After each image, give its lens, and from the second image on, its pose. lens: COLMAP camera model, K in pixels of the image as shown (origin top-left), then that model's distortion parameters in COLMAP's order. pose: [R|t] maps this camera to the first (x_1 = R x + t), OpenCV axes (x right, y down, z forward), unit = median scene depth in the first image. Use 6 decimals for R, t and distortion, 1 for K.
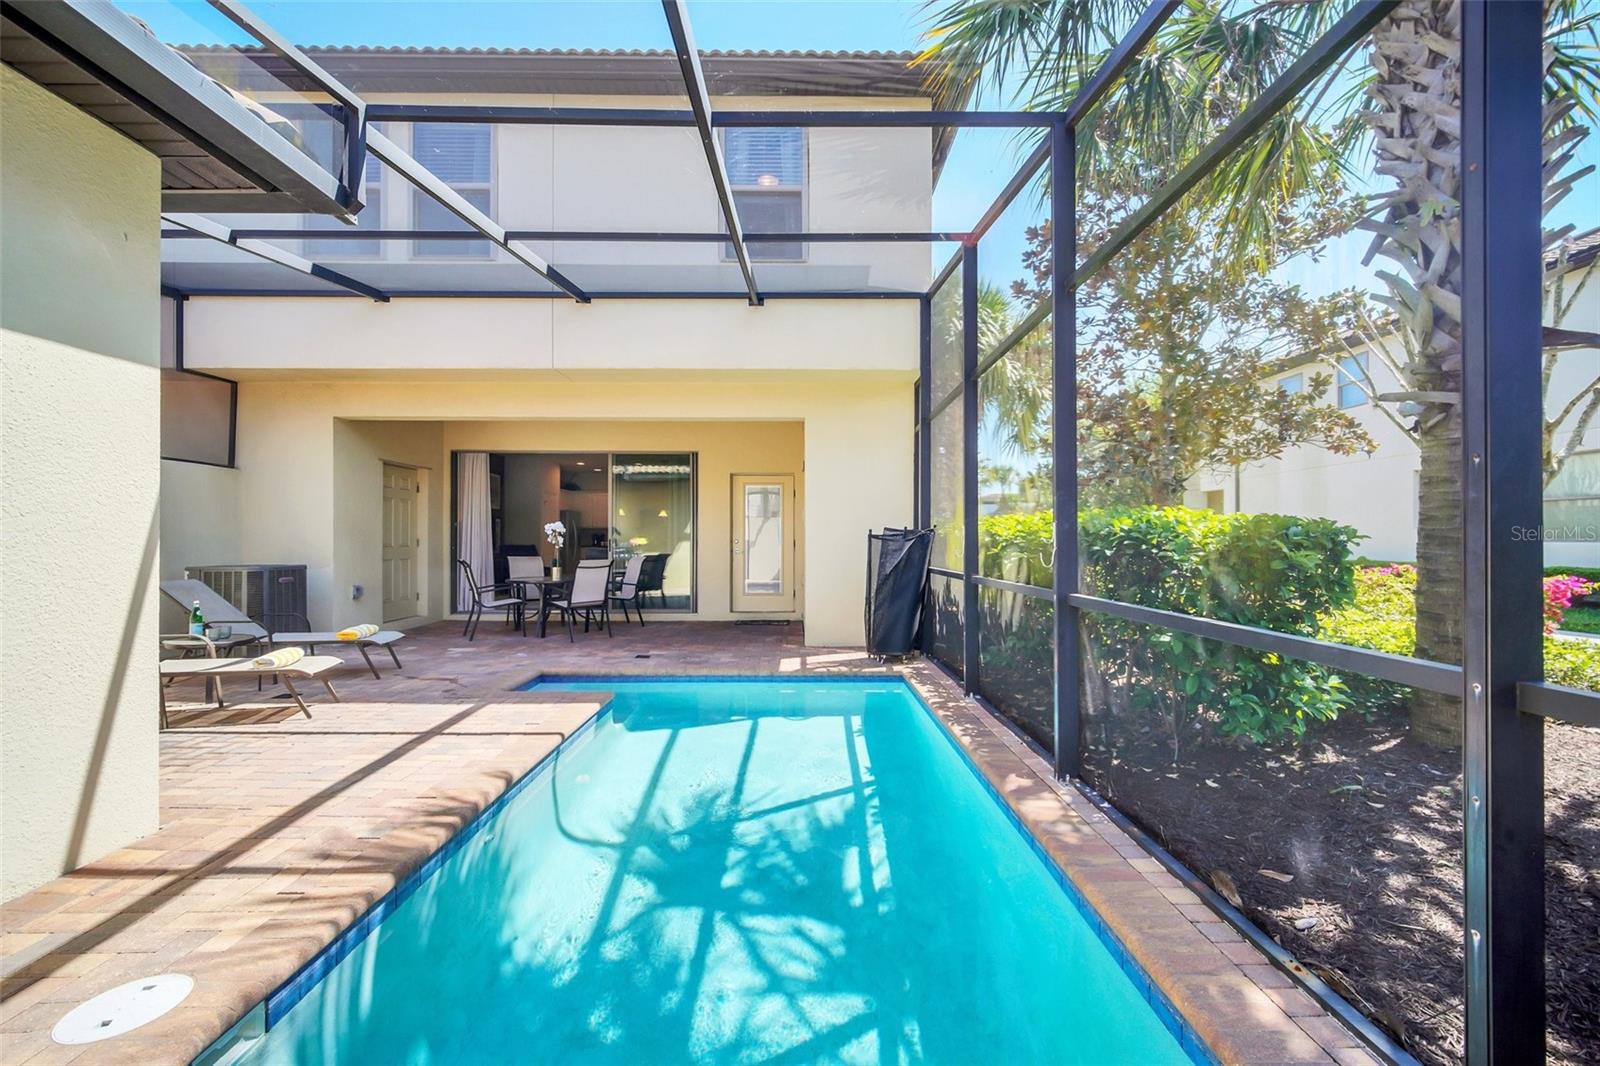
lens RADIAL K [[642.5, 0, 800.5], [0, 642.5, 543.8], [0, 0, 1]] dist [0.000170, 0.000020]
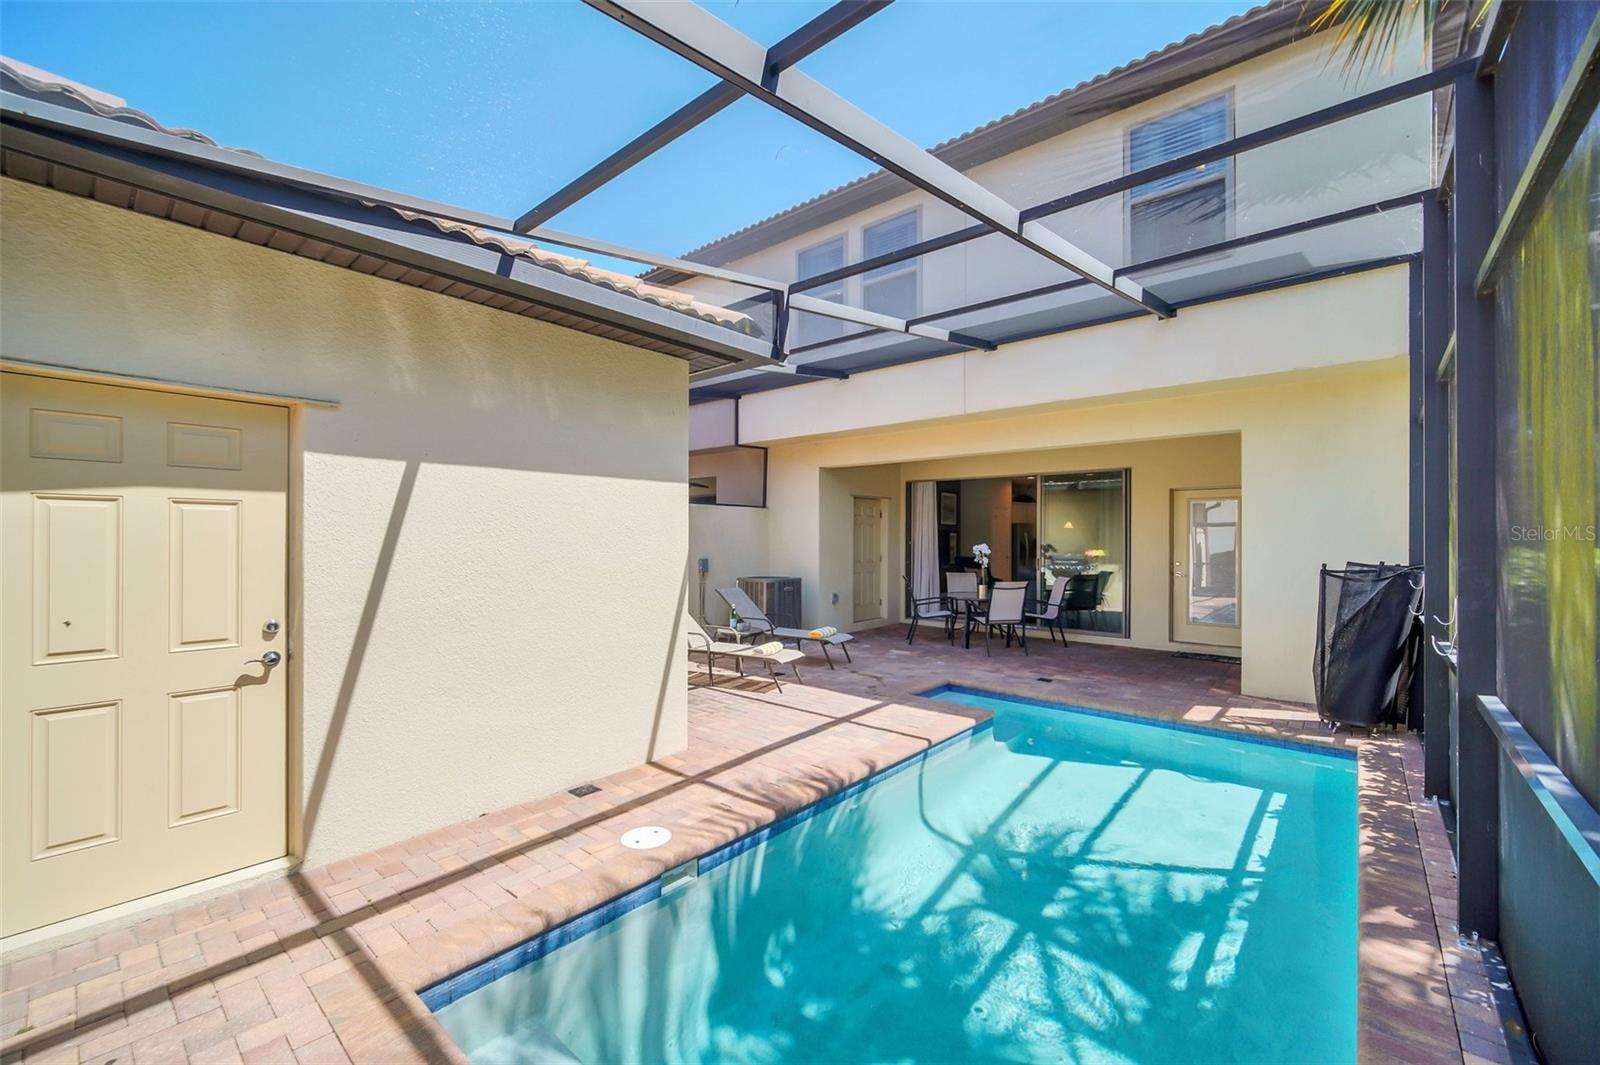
lens RADIAL K [[633.6, 0, 796.9], [0, 633.6, 549.5], [0, 0, 1]] dist [-0.000818, -0.000434]
pose [[0.758209, 0.007283, -0.651971, 0.173828], [-0.007235, 0.999970, 0.002756, -0.051628], [0.651972, 0.002628, 0.758239, -0.050567]]
